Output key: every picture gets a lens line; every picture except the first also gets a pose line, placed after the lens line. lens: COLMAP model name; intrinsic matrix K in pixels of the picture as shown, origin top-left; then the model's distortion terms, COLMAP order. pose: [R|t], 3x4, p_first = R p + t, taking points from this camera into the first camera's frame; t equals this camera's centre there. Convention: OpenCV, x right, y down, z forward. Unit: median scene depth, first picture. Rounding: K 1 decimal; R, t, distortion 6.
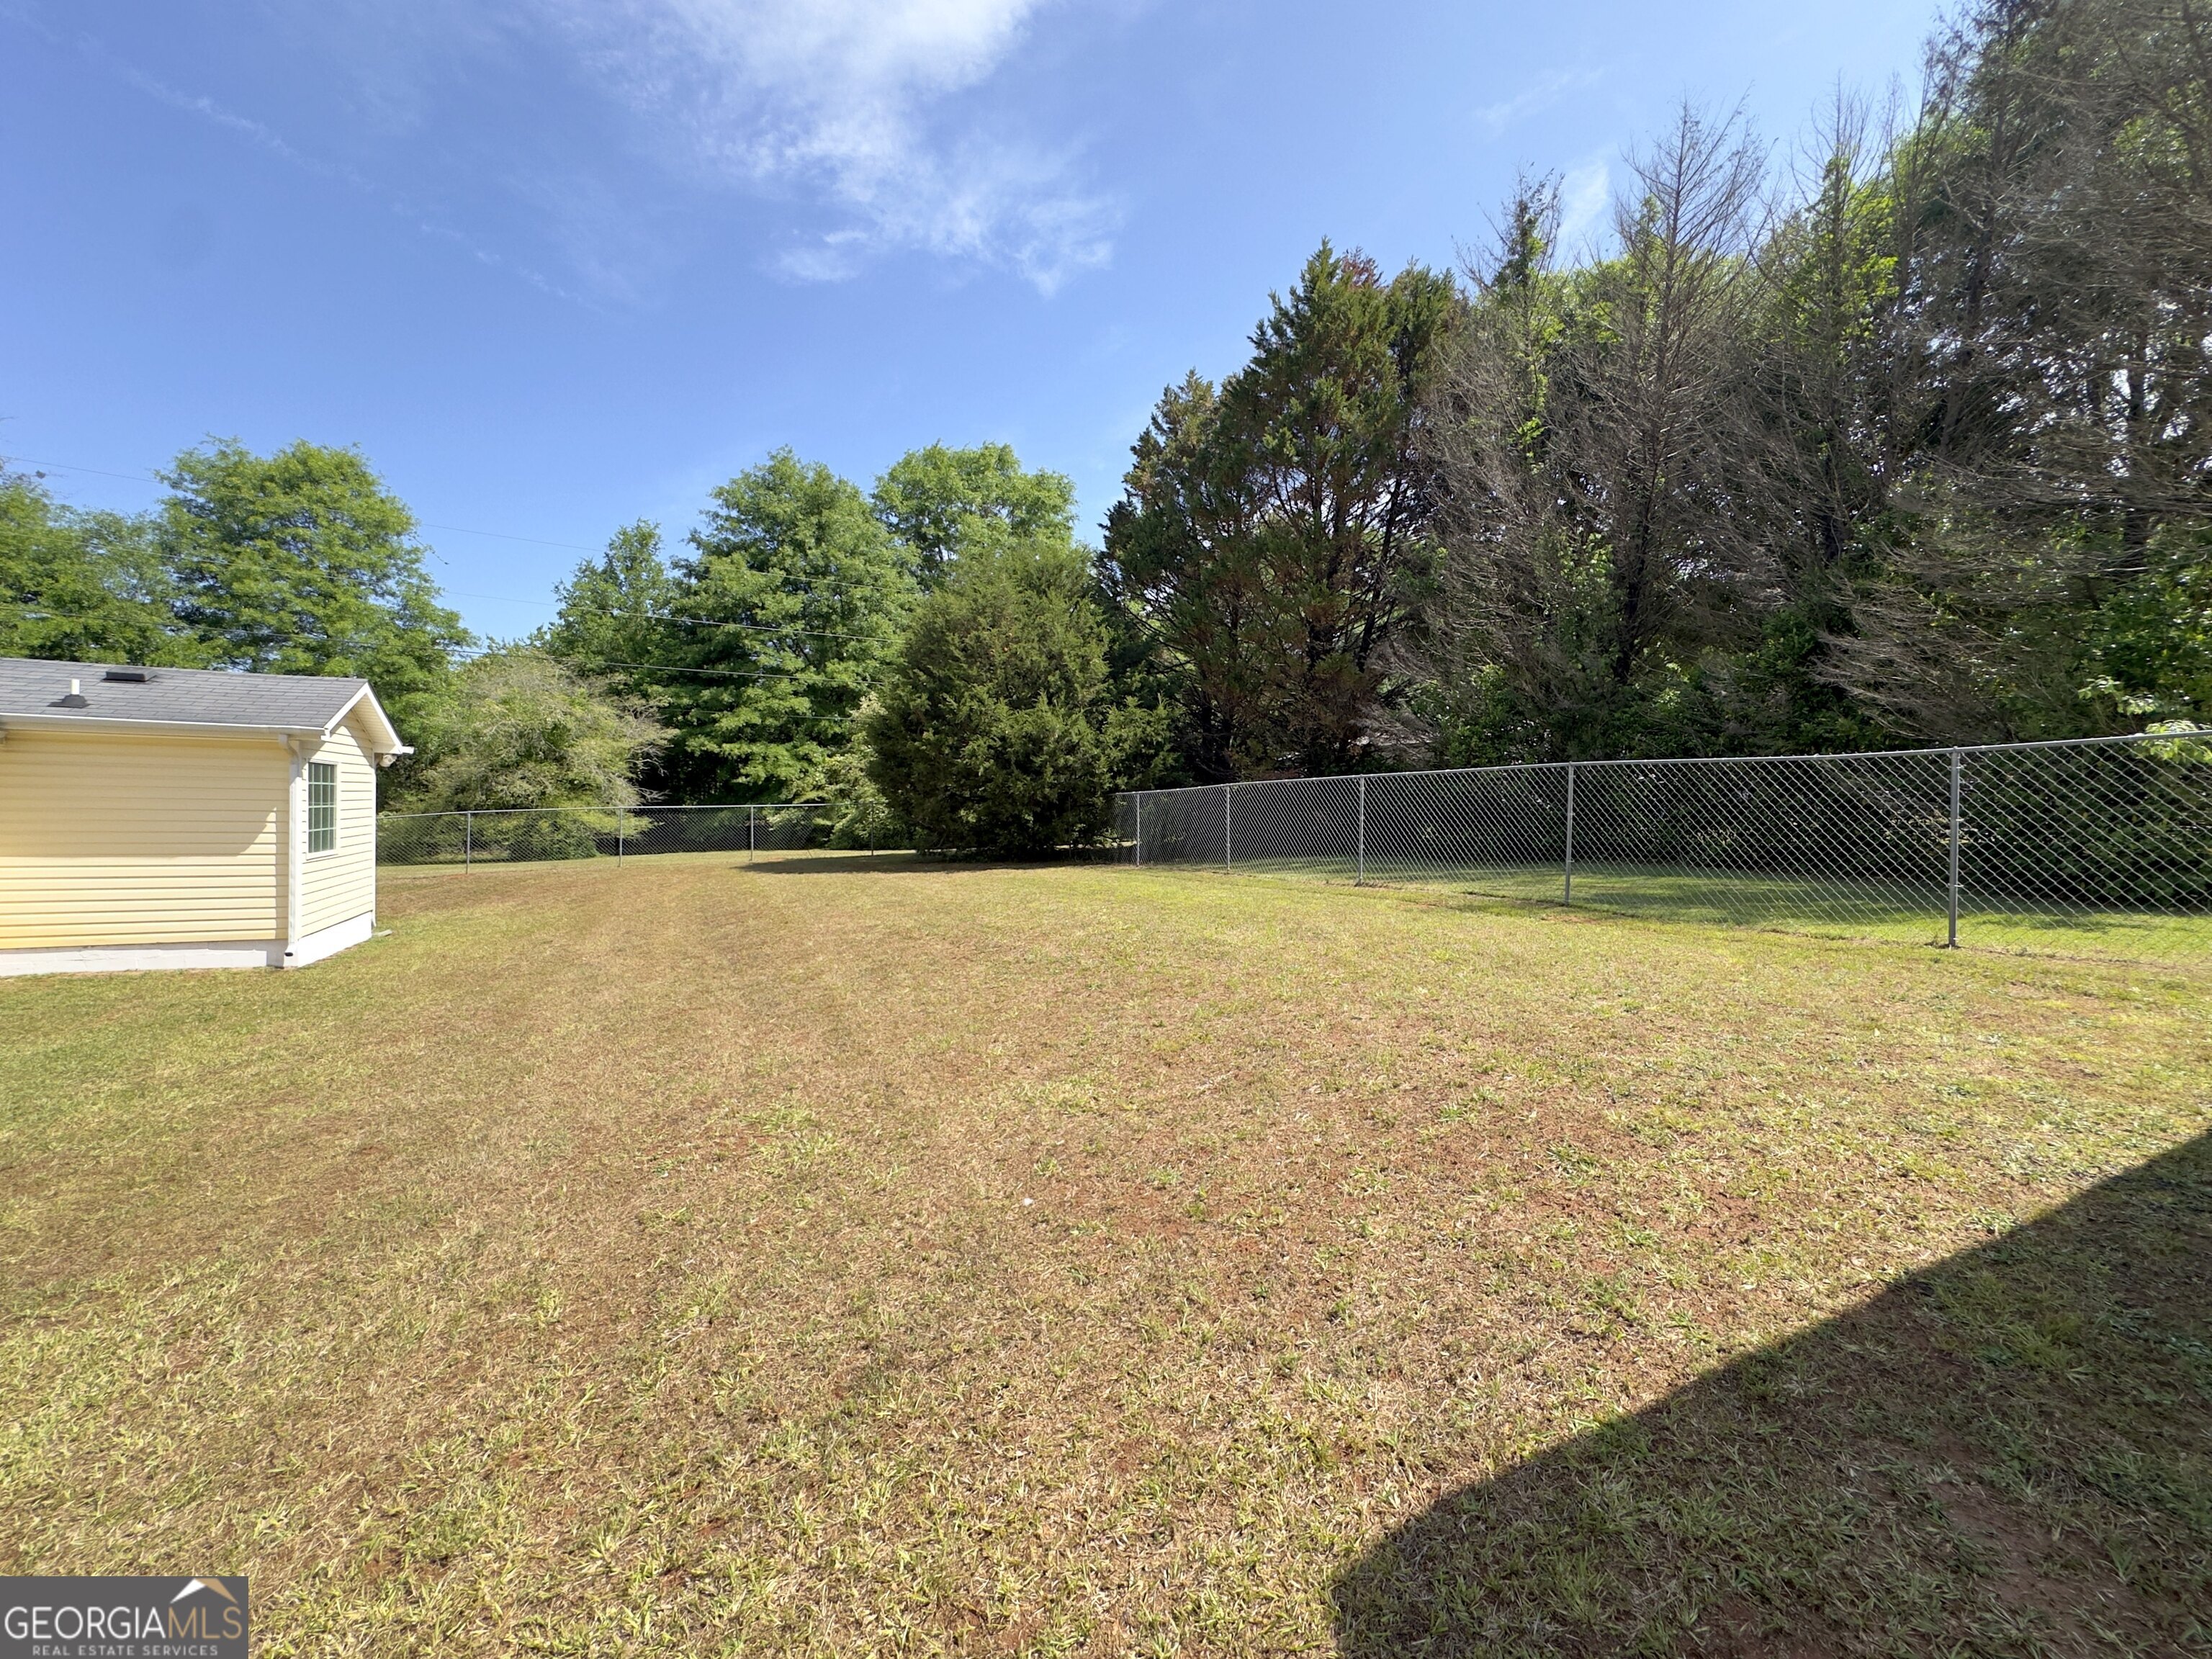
lens RADIAL K [[892.5, 0, 1106.0], [0, 892.5, 829.5], [0, 0, 1]] dist [-0.009579, 0.000478]
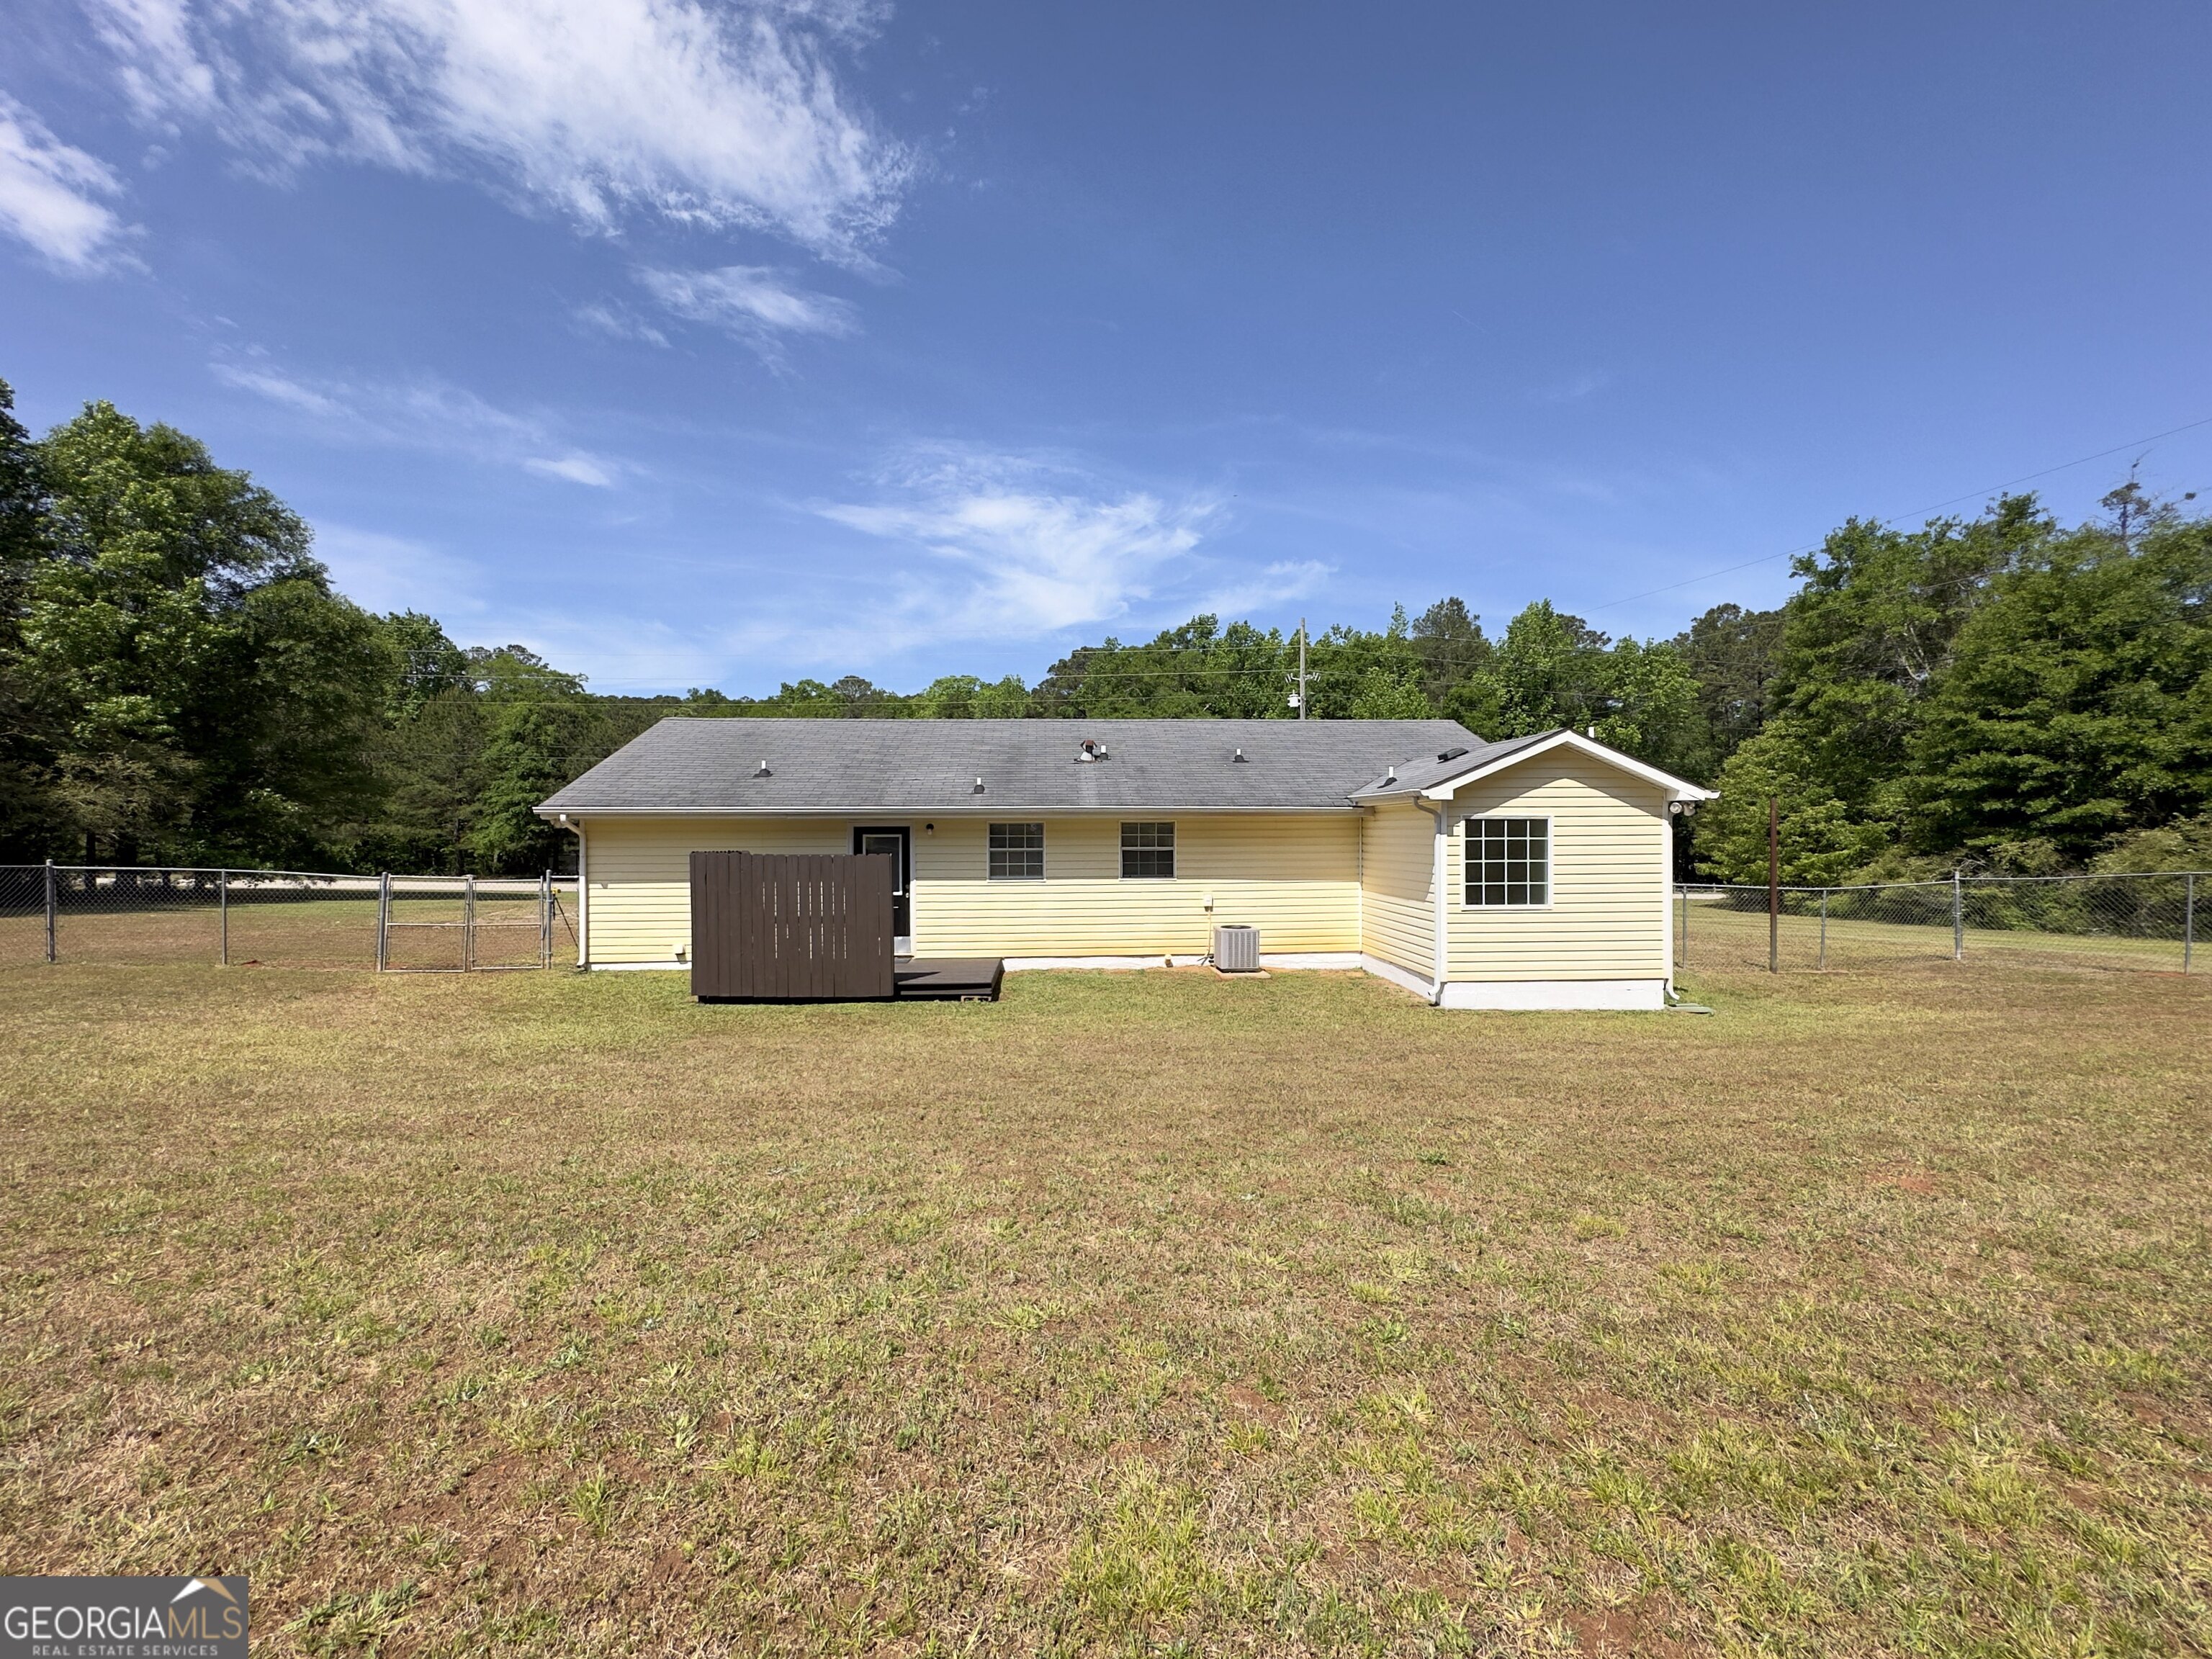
lens RADIAL K [[892.5, 0, 1106.0], [0, 892.5, 829.5], [0, 0, 1]] dist [-0.009579, 0.000478]
pose [[-0.387754, -0.018156, -0.921584, 0.080899], [-0.028548, 0.999563, -0.007681, -0.013793], [0.921321, 0.023331, -0.388103, 0.323436]]
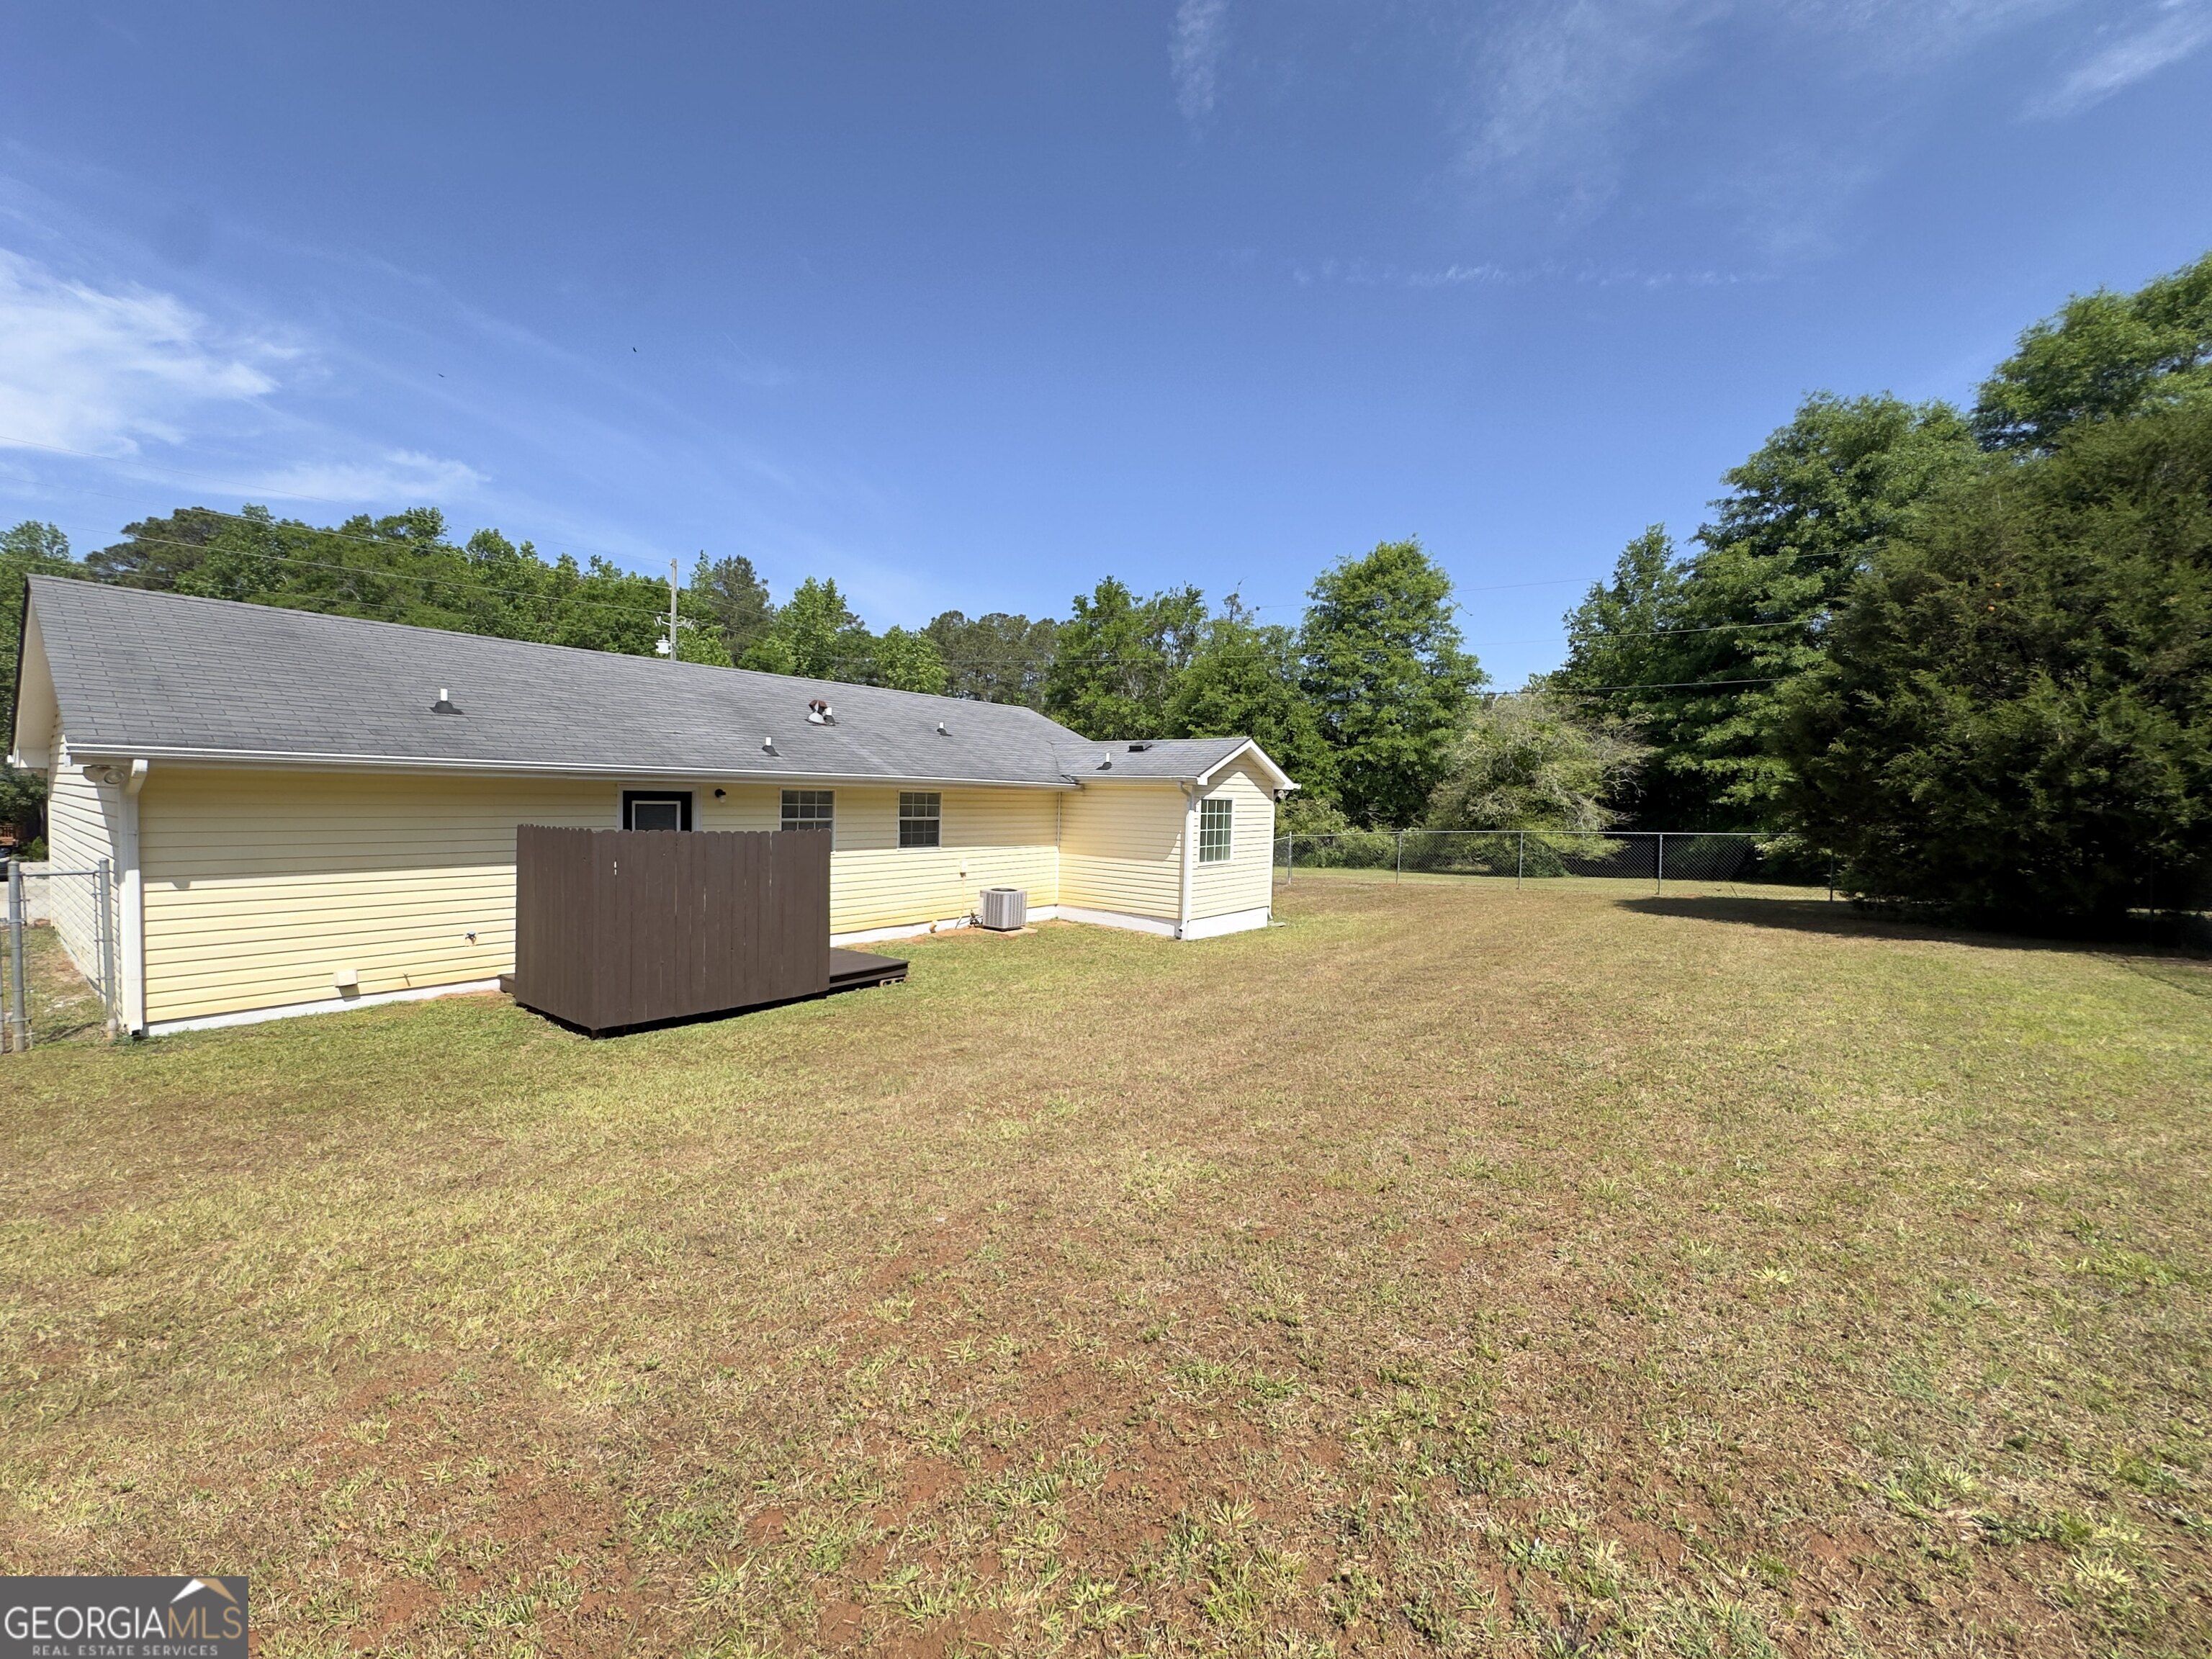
lens RADIAL K [[891.2, 0, 1106.0], [0, 891.2, 829.5], [0, 0, 1]] dist [-0.010204, 0.011866]
pose [[0.440583, 0.025024, -0.897363, 0.107398], [-0.039907, 0.999169, 0.008269, -0.010425], [0.896824, 0.032168, 0.441216, 0.069834]]
